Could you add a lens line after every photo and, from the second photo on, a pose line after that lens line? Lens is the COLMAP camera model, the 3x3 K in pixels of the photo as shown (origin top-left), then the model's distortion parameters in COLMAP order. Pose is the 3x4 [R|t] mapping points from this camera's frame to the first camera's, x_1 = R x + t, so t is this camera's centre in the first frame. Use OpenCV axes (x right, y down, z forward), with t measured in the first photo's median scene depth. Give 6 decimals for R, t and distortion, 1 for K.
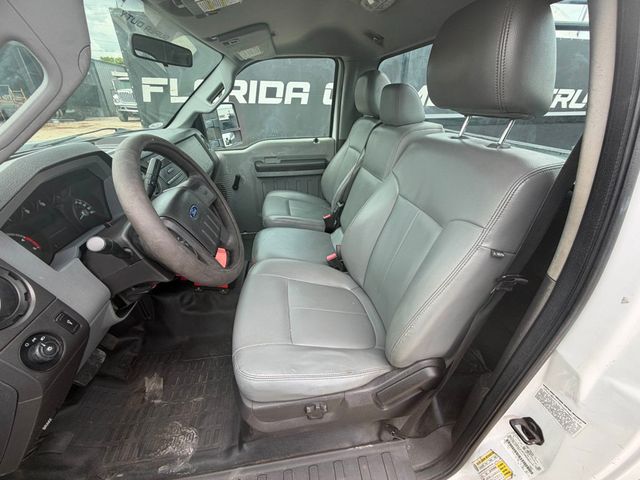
lens RADIAL K [[254.9, 0, 319.1], [0, 254.9, 240.4], [0, 0, 1]] dist [-0.001845, 0.000493]
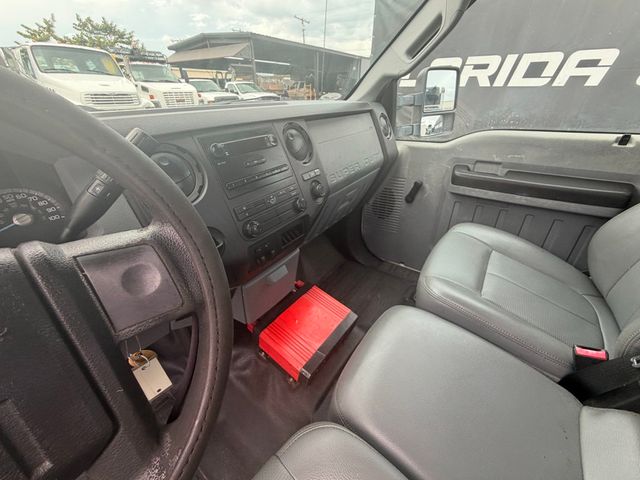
lens RADIAL K [[257.1, 0, 320.6], [0, 257.1, 243.1], [0, 0, 1]] dist [0.000545, -0.000673]
pose [[0.717222, 0.343595, -0.606247, -0.054192], [-0.326569, 0.934269, 0.143156, -0.123075], [0.615586, 0.095307, 0.782286, 0.355987]]
